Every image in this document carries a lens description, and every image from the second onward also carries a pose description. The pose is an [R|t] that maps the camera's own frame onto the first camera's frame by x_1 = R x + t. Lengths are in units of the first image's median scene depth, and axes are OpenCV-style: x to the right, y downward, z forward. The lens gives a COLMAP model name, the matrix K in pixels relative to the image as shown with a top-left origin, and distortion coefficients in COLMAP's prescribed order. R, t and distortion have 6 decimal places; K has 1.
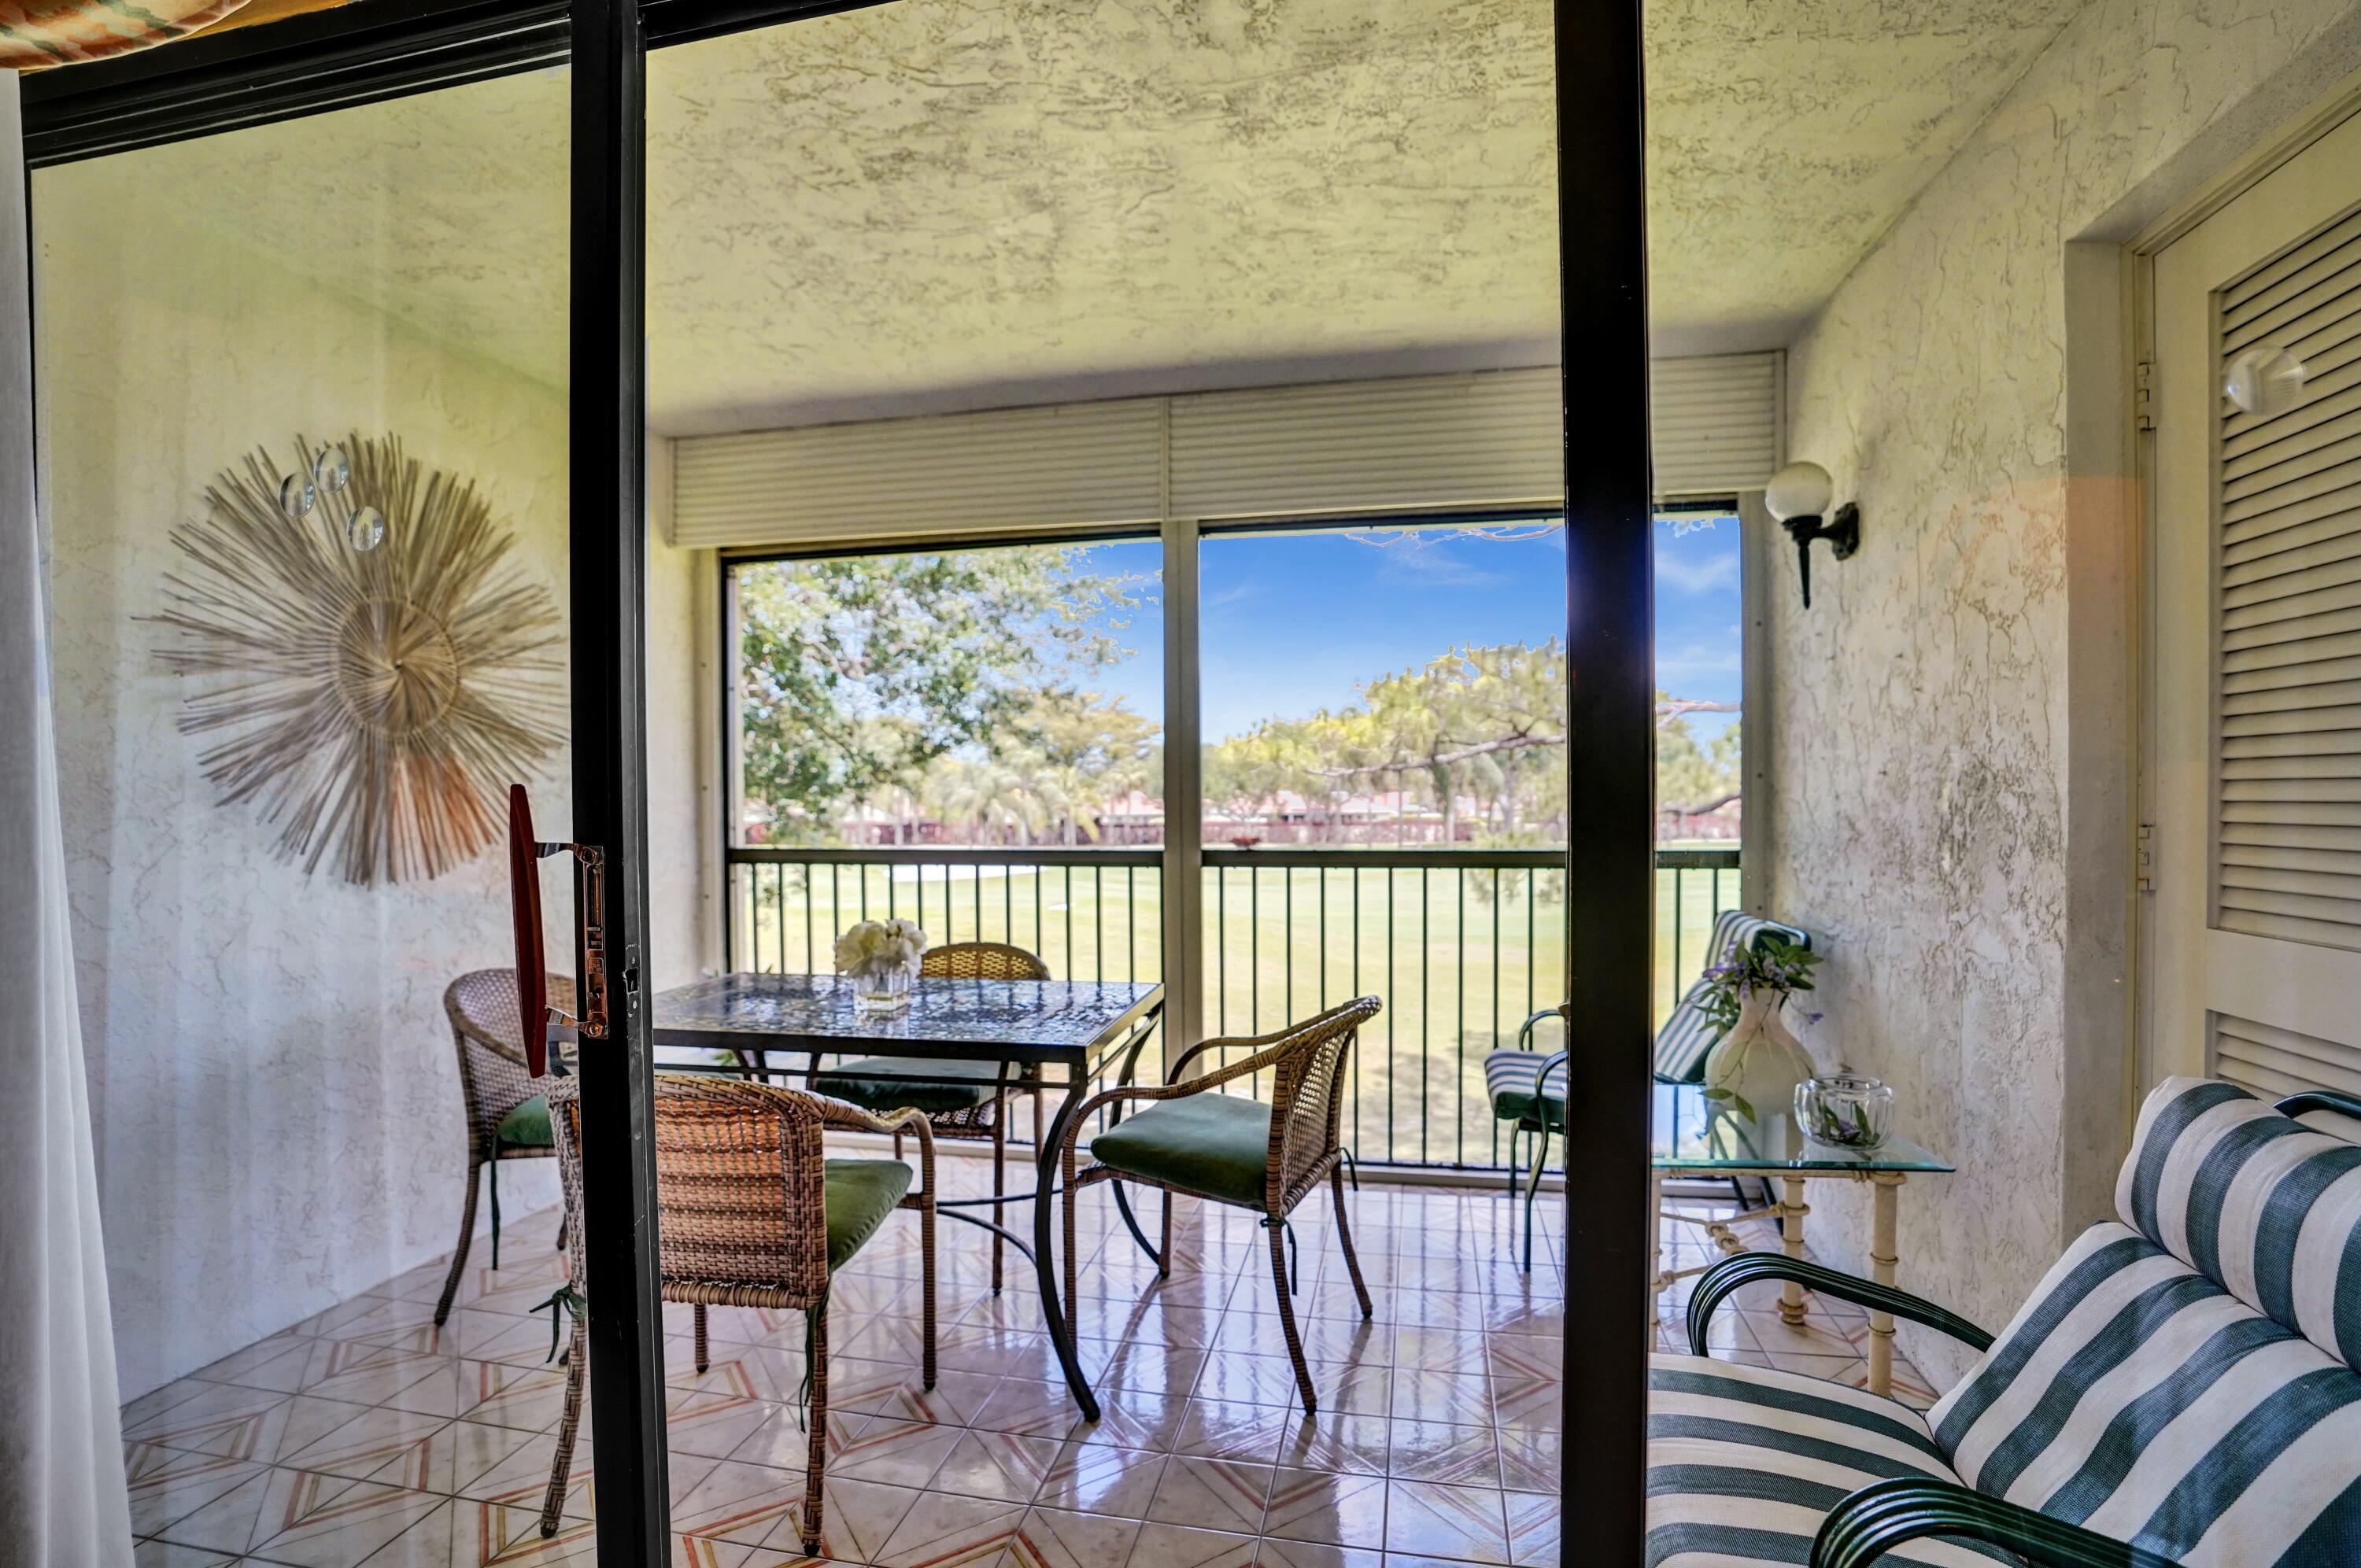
lens RADIAL K [[1107.2, 0, 1164.5], [0, 1107.2, 798.4], [0, 0, 1]] dist [-0.064955, 0.025299]
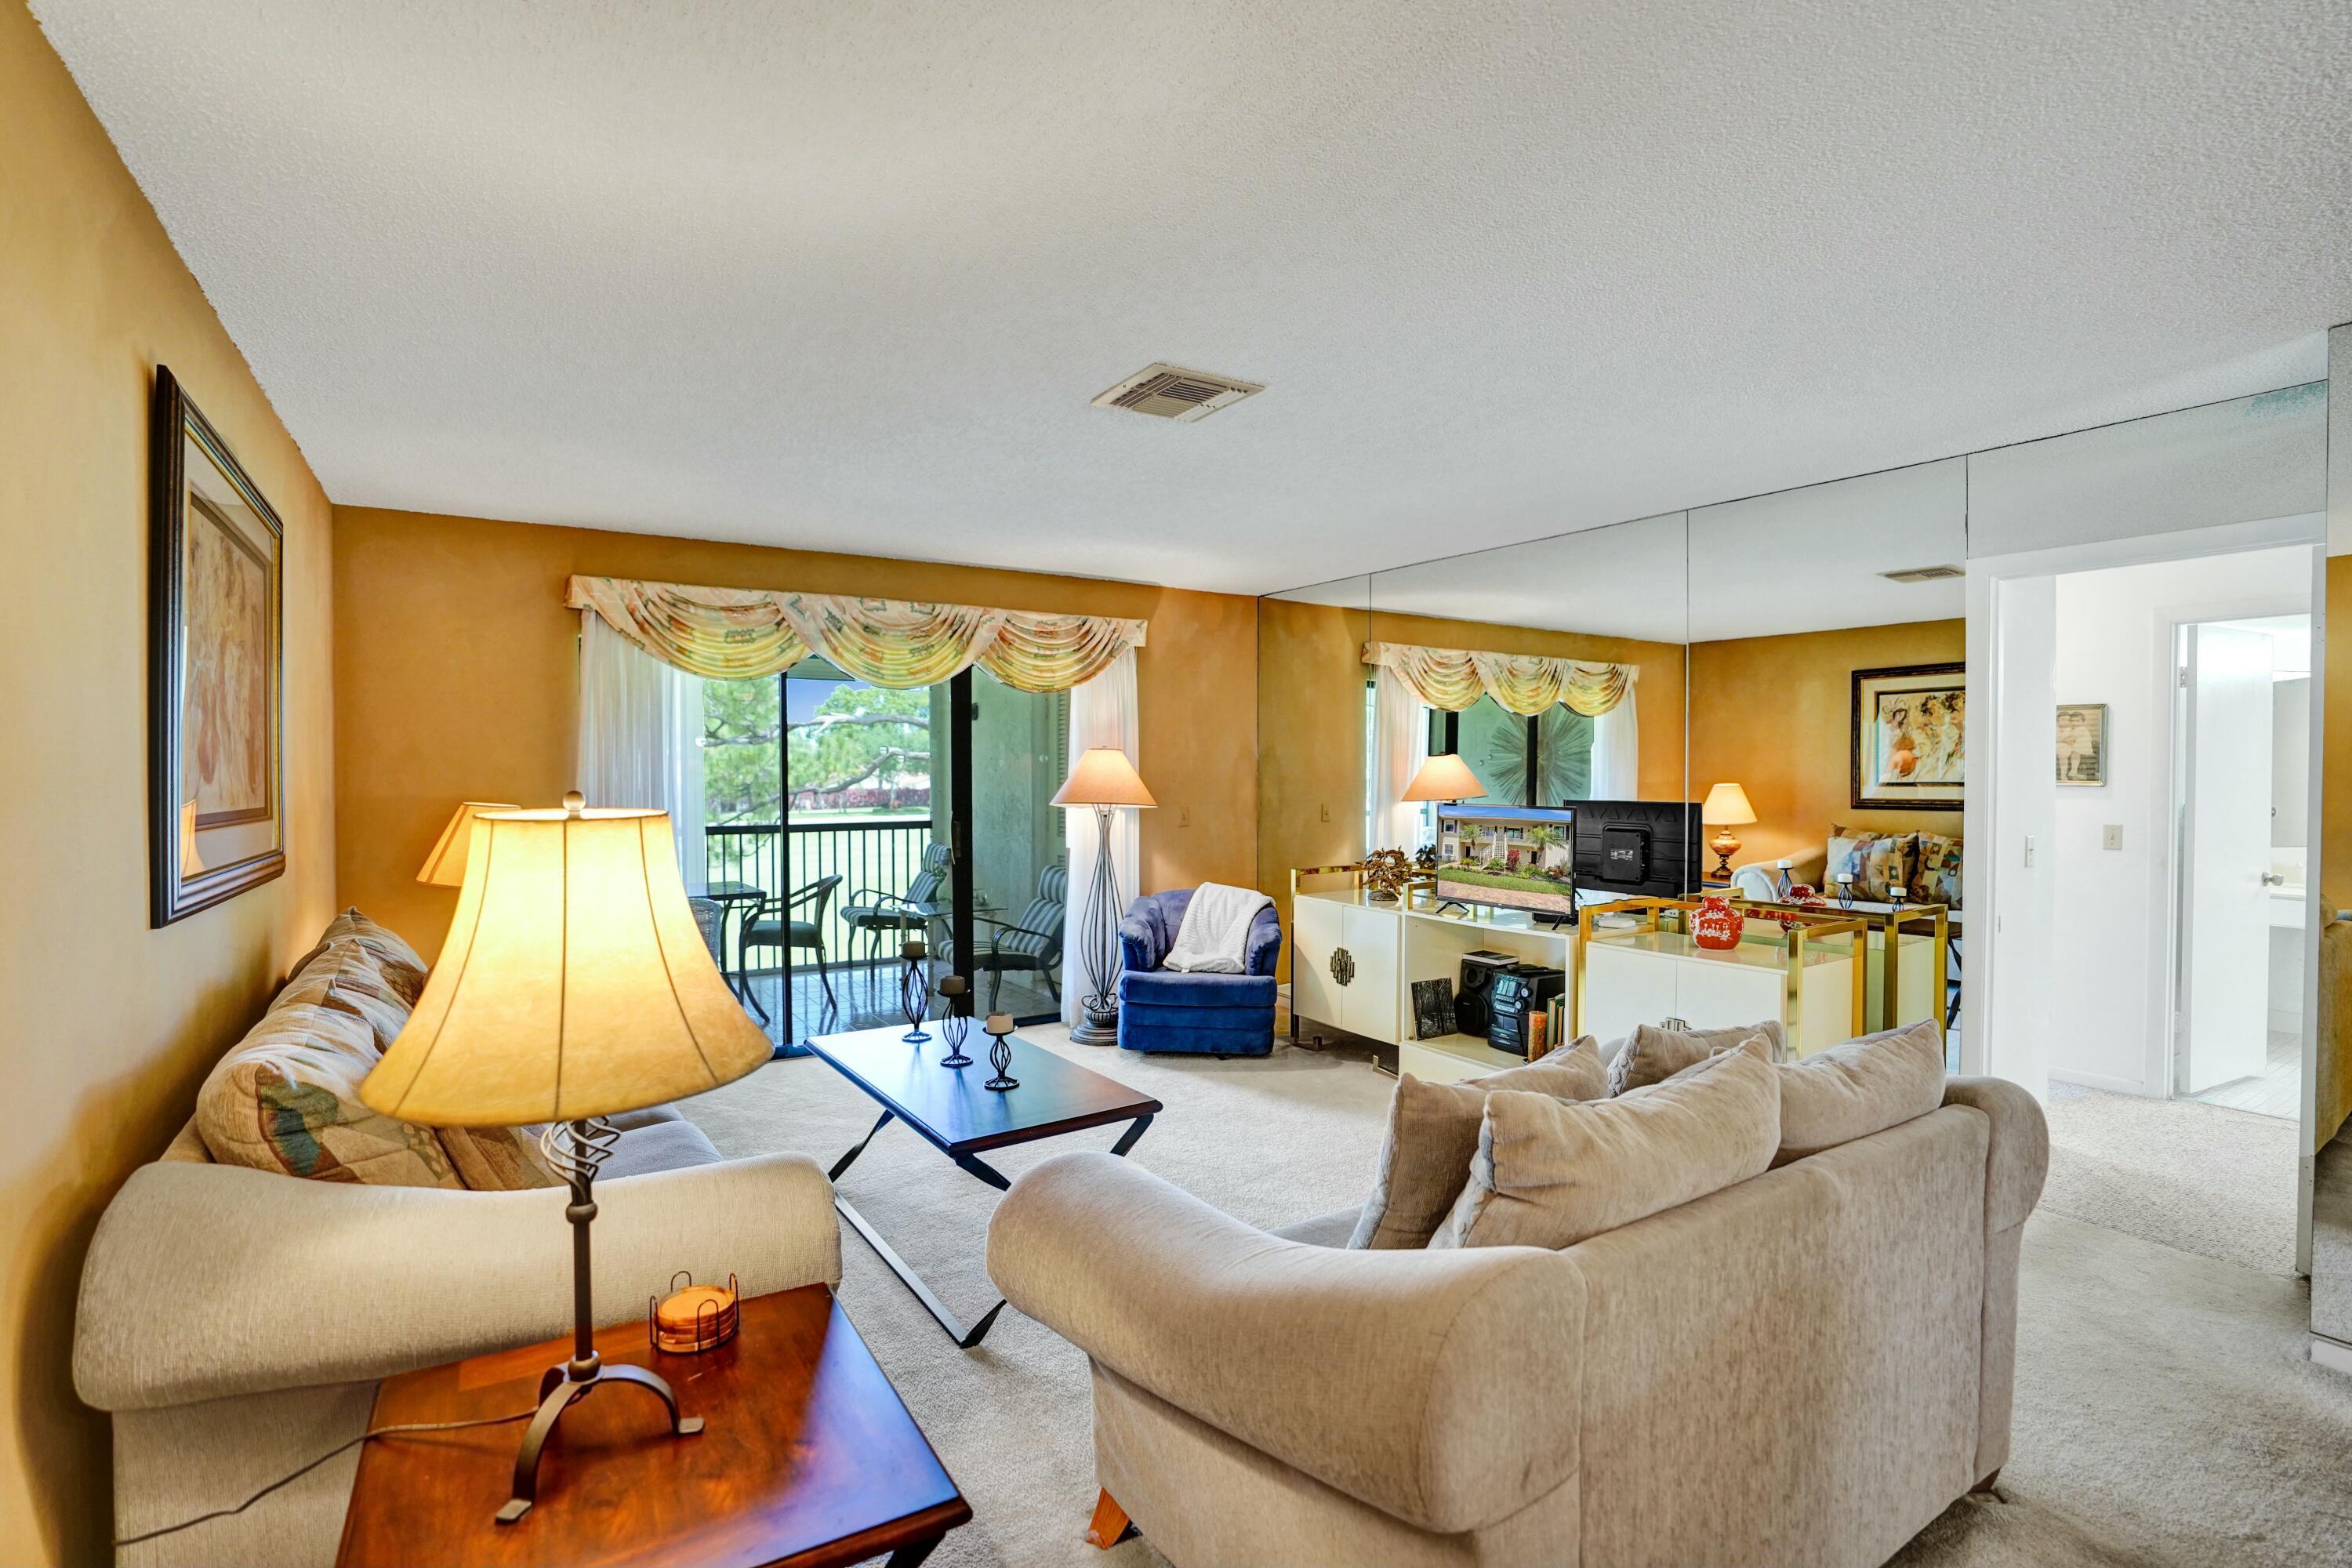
lens RADIAL K [[1103.2, 0, 1167.3], [0, 1103.2, 783.3], [0, 0, 1]] dist [-0.064955, 0.025299]
pose [[0.699572, -0.000984, 0.714562, -0.959253], [-0.006535, 0.999948, 0.007775, -0.066880], [-0.714533, -0.010109, 0.699529, -1.232242]]
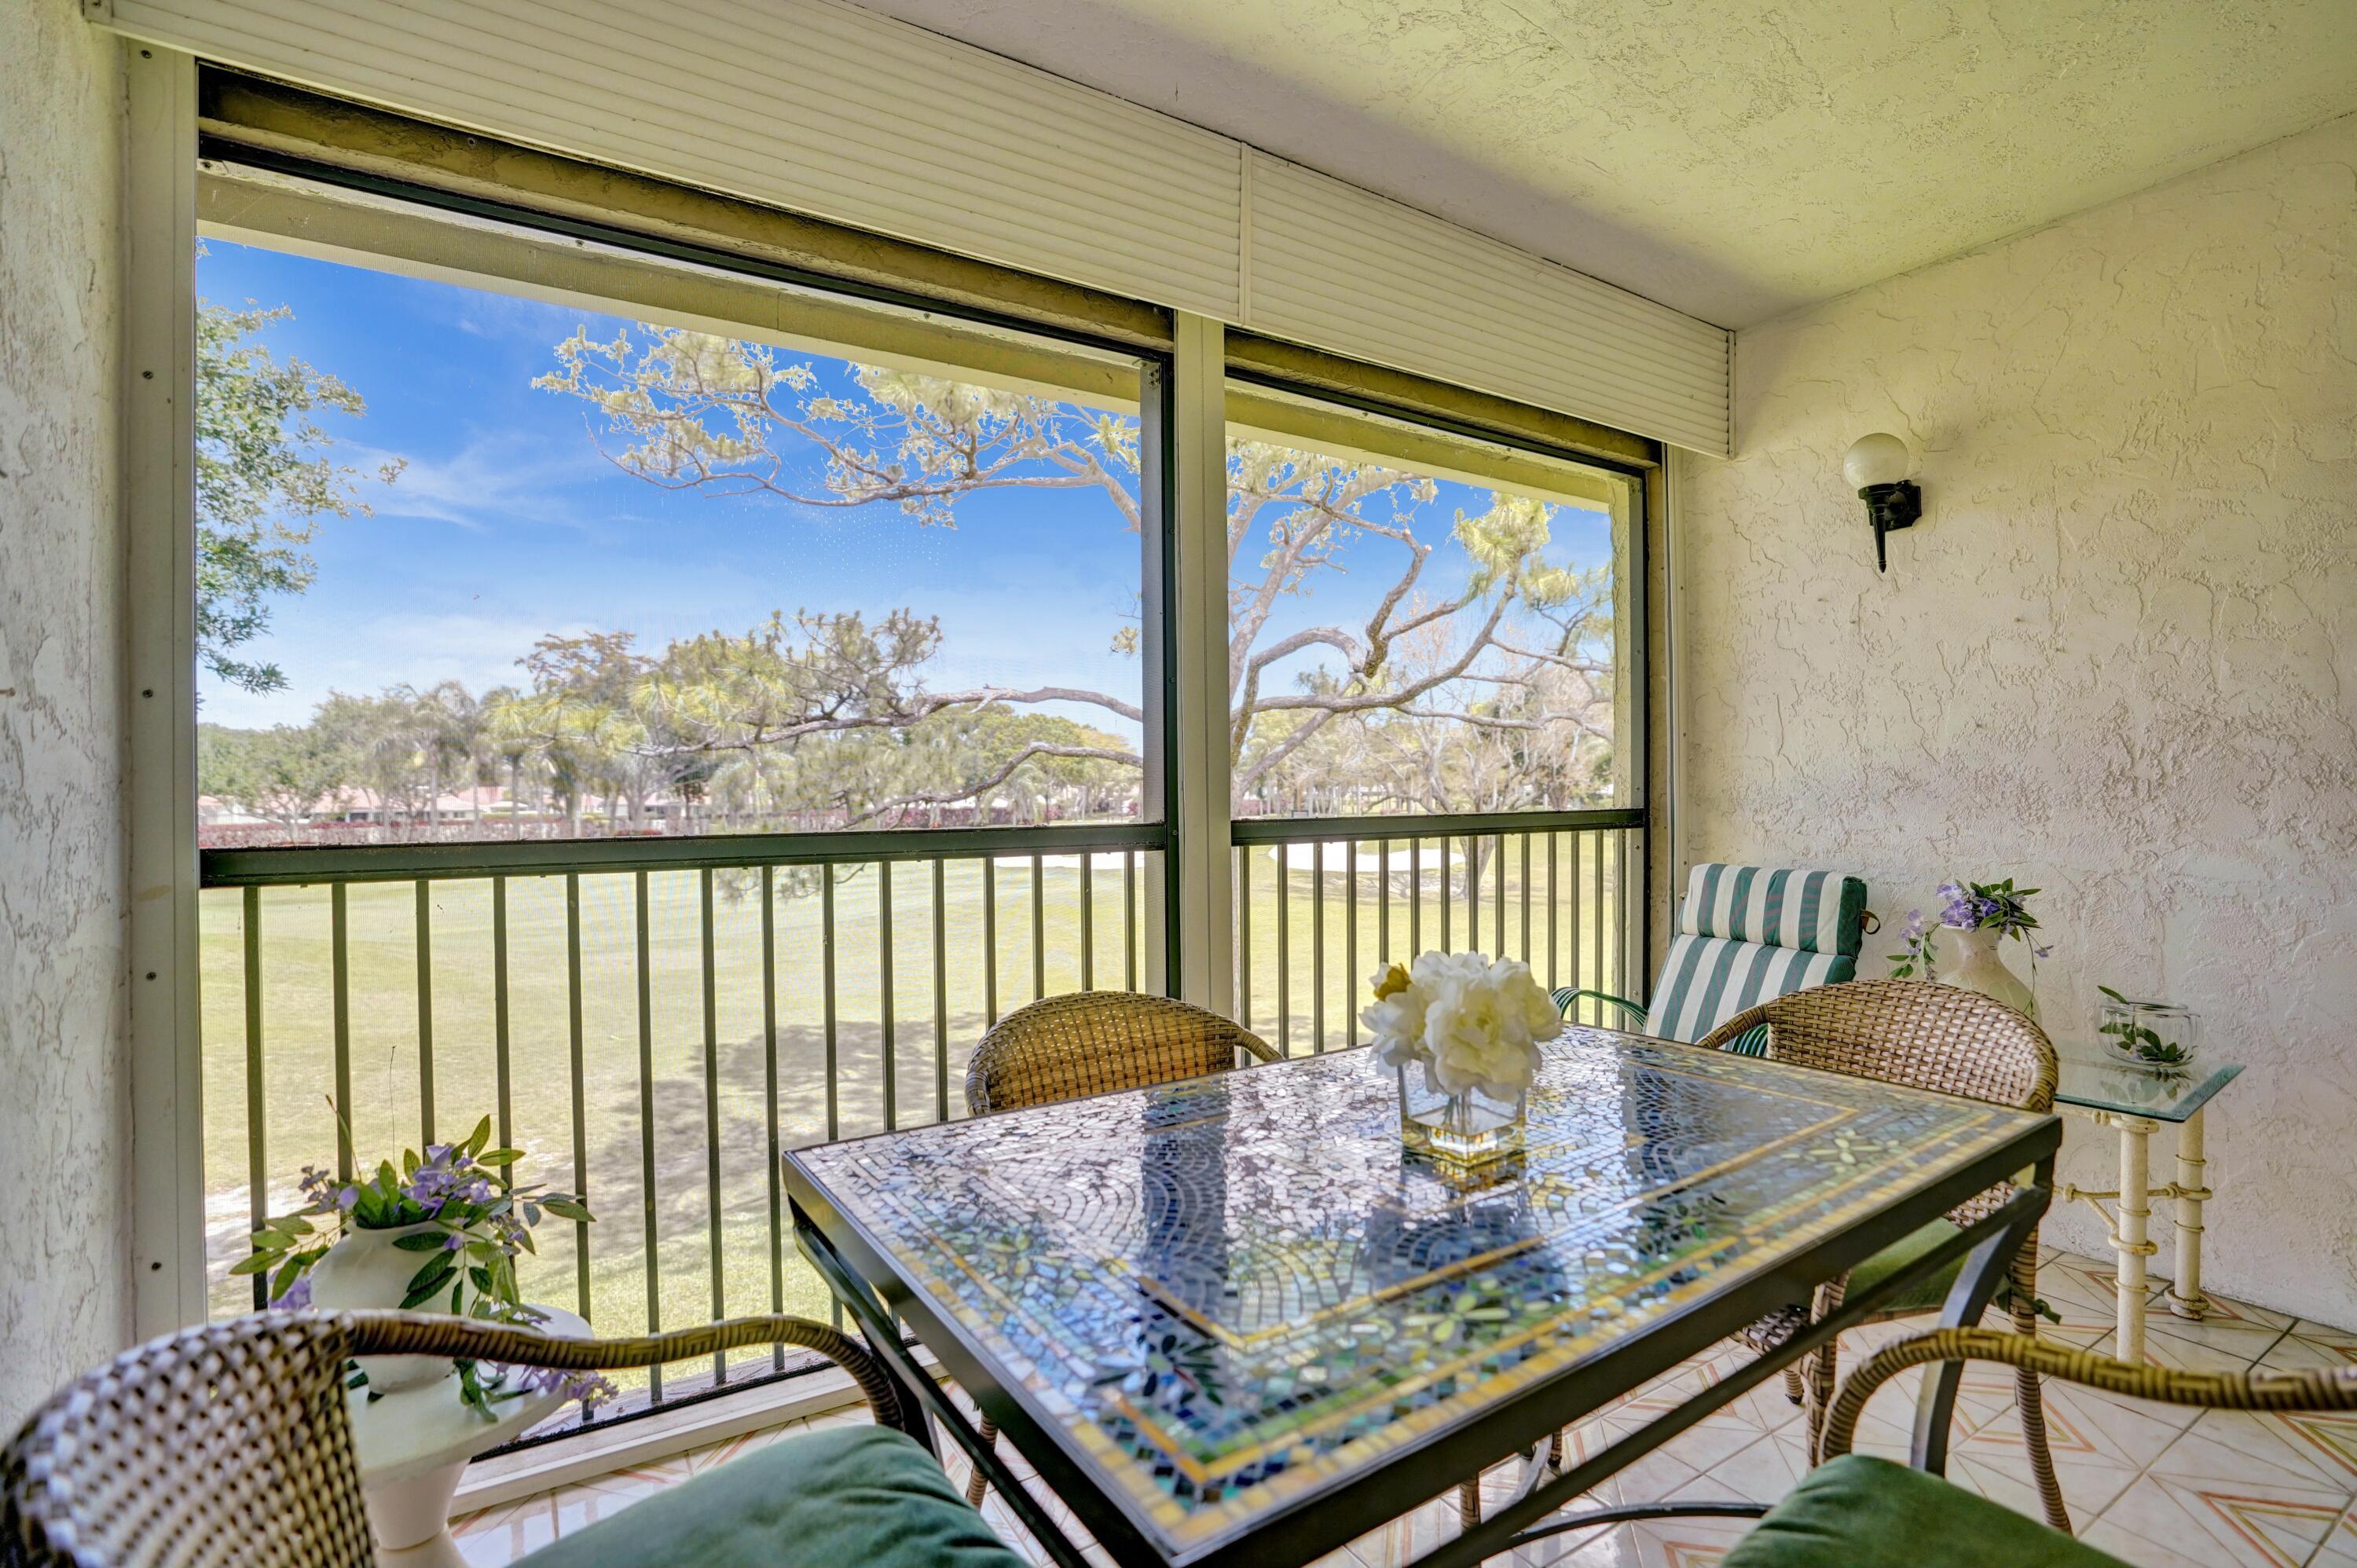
lens RADIAL K [[1105.4, 0, 1161.2], [0, 1105.4, 789.6], [0, 0, 1]] dist [-0.064955, 0.025299]
pose [[0.713428, -0.000637, 0.700728, -0.553208], [0.003559, 0.999990, -0.002715, 0.033838], [-0.700719, 0.004431, 0.713423, 0.623768]]
